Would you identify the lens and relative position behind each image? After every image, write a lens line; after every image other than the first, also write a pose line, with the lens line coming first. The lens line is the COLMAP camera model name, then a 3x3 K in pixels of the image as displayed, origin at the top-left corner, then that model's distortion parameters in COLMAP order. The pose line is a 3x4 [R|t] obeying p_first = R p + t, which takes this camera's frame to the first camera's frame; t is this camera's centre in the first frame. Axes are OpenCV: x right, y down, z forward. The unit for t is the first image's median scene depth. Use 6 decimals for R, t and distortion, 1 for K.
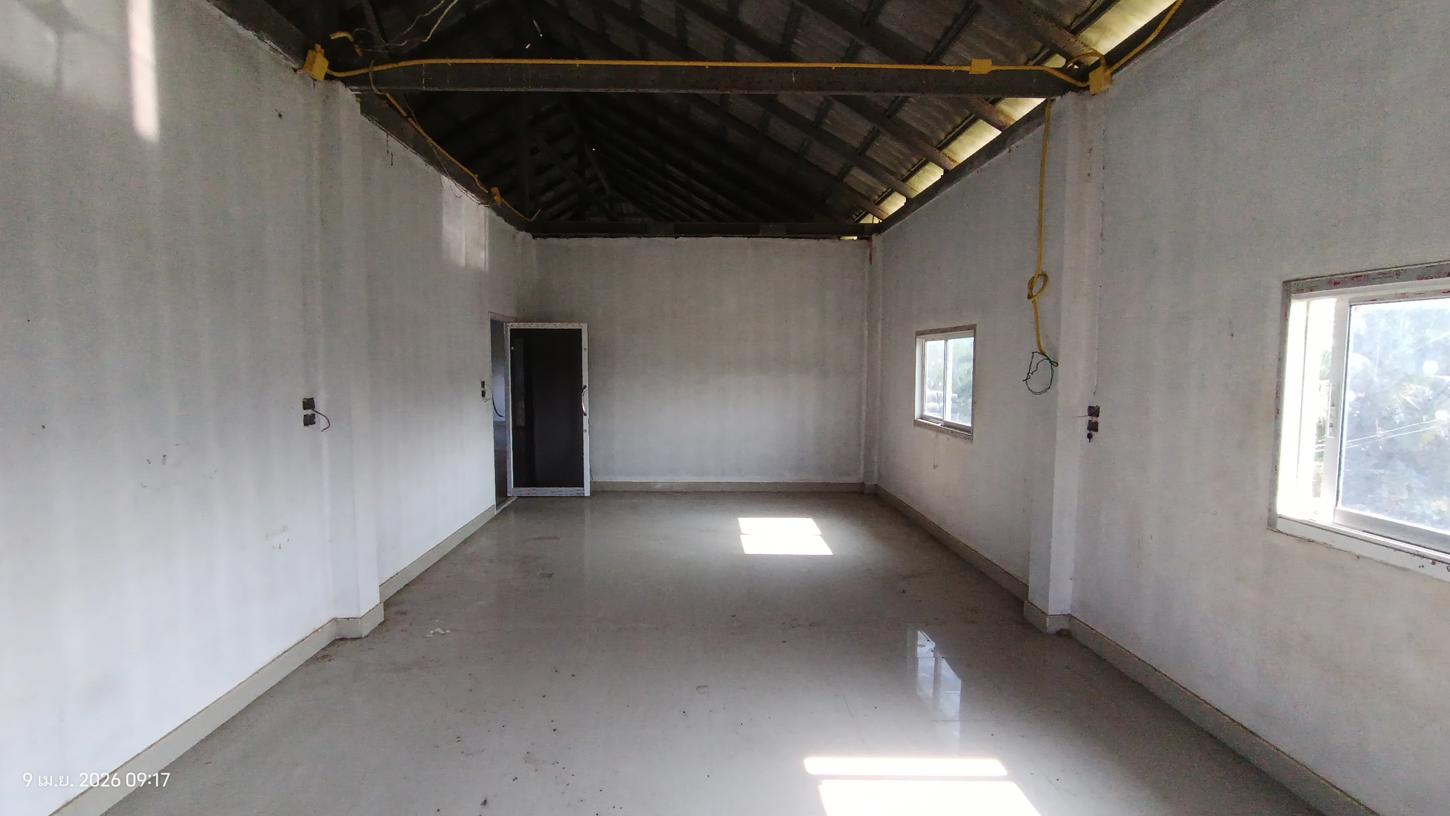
lens RADIAL K [[664.3, 0, 719.0], [0, 664.3, 413.5], [0, 0, 1]] dist [-0.039801, 0.020540]
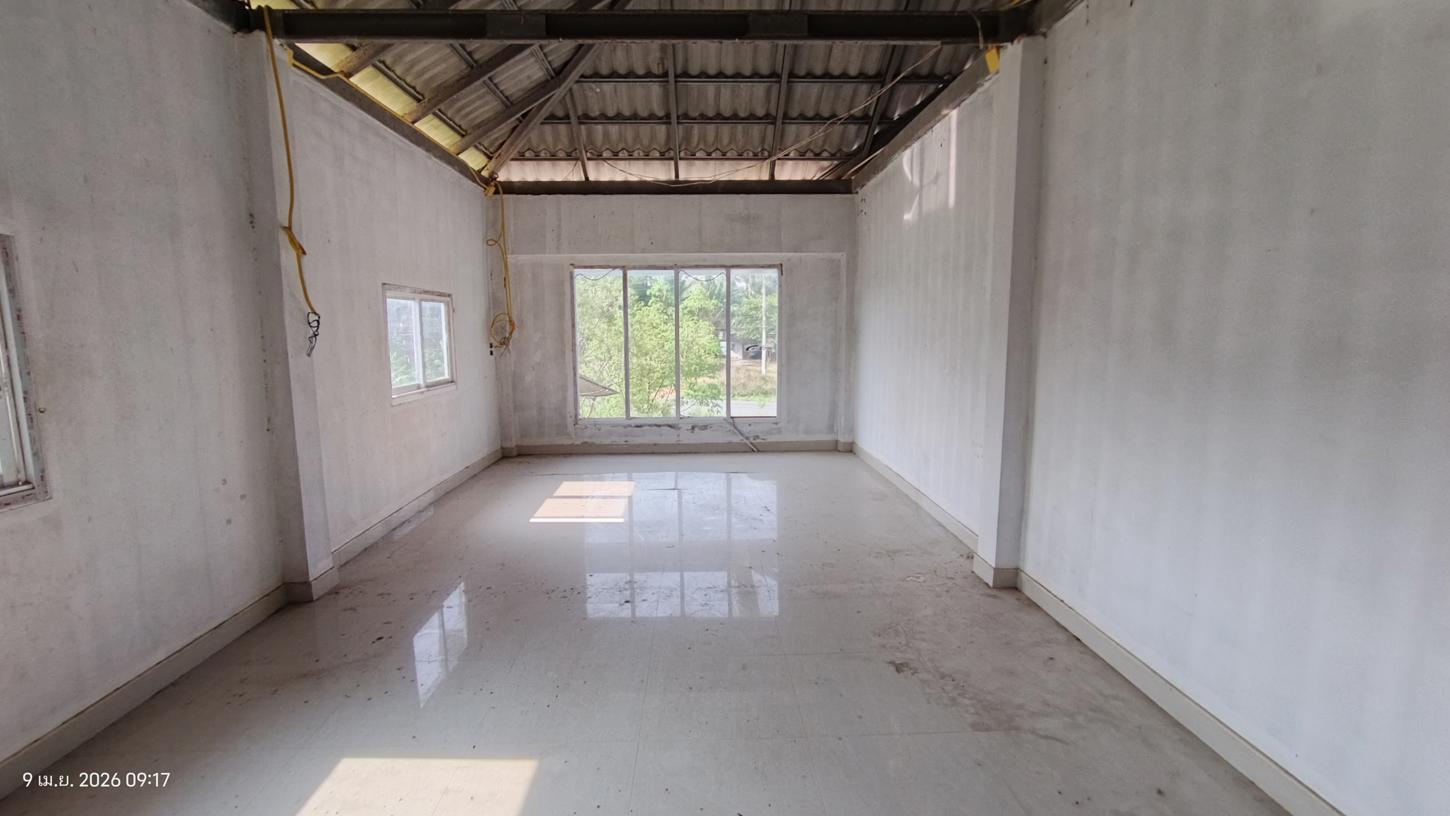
lens RADIAL K [[664.3, 0, 719.0], [0, 664.3, 413.5], [0, 0, 1]] dist [-0.039801, 0.020540]
pose [[-0.999977, 0.004490, 0.005147, -0.091861], [0.005467, 0.977902, 0.208992, -0.115343], [-0.004095, 0.209016, -0.977904, 1.547895]]
